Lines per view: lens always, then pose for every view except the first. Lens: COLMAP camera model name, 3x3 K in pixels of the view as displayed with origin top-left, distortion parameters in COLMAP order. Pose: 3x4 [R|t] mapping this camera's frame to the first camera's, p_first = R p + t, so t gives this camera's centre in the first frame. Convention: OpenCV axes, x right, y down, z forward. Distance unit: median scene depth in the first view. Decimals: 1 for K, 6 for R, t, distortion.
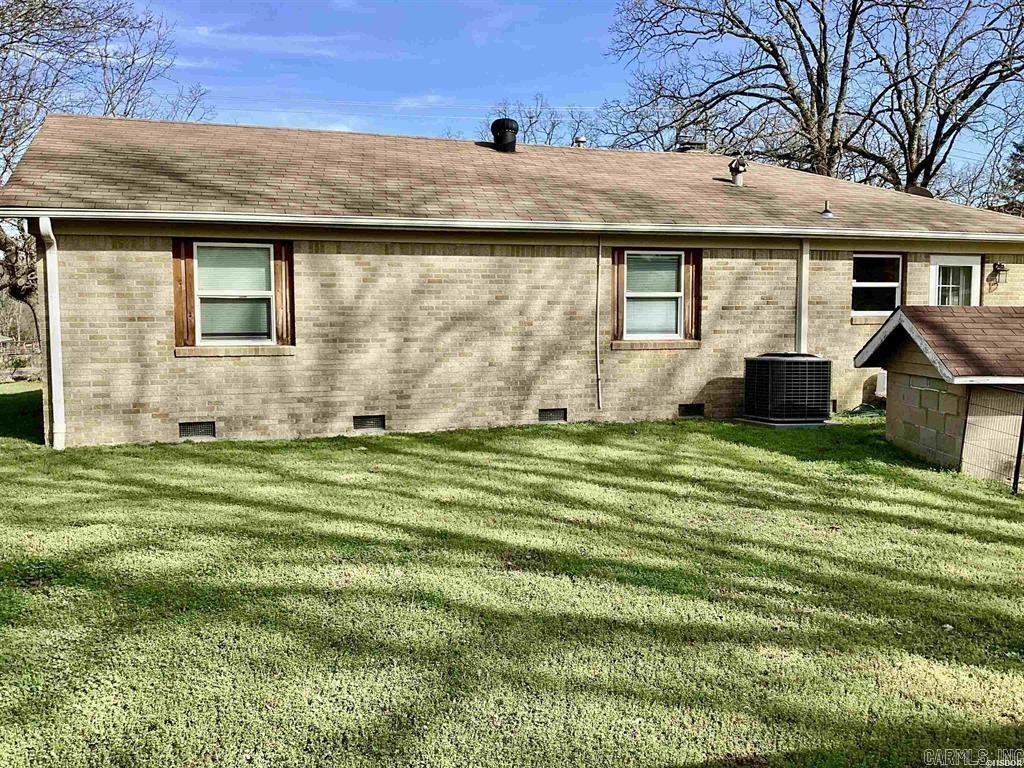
lens RADIAL K [[925.1, 0, 500.0], [0, 925.1, 386.2], [0, 0, 1]] dist [0.093594, -0.212761]
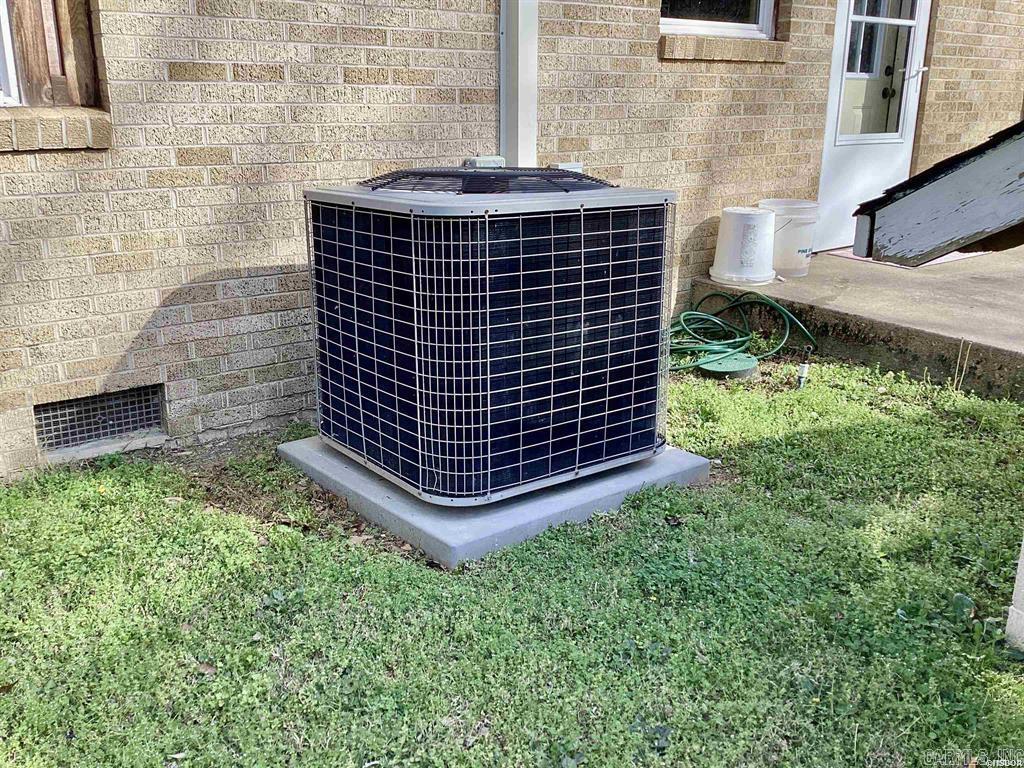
lens RADIAL K [[925.1, 0, 500.0], [0, 925.1, 386.2], [0, 0, 1]] dist [0.093594, -0.212761]
pose [[0.939147, -0.099533, 0.328779, 0.221678], [0.029217, 0.976779, 0.212247, -0.029162], [-0.342270, -0.189725, 0.920247, 0.742710]]
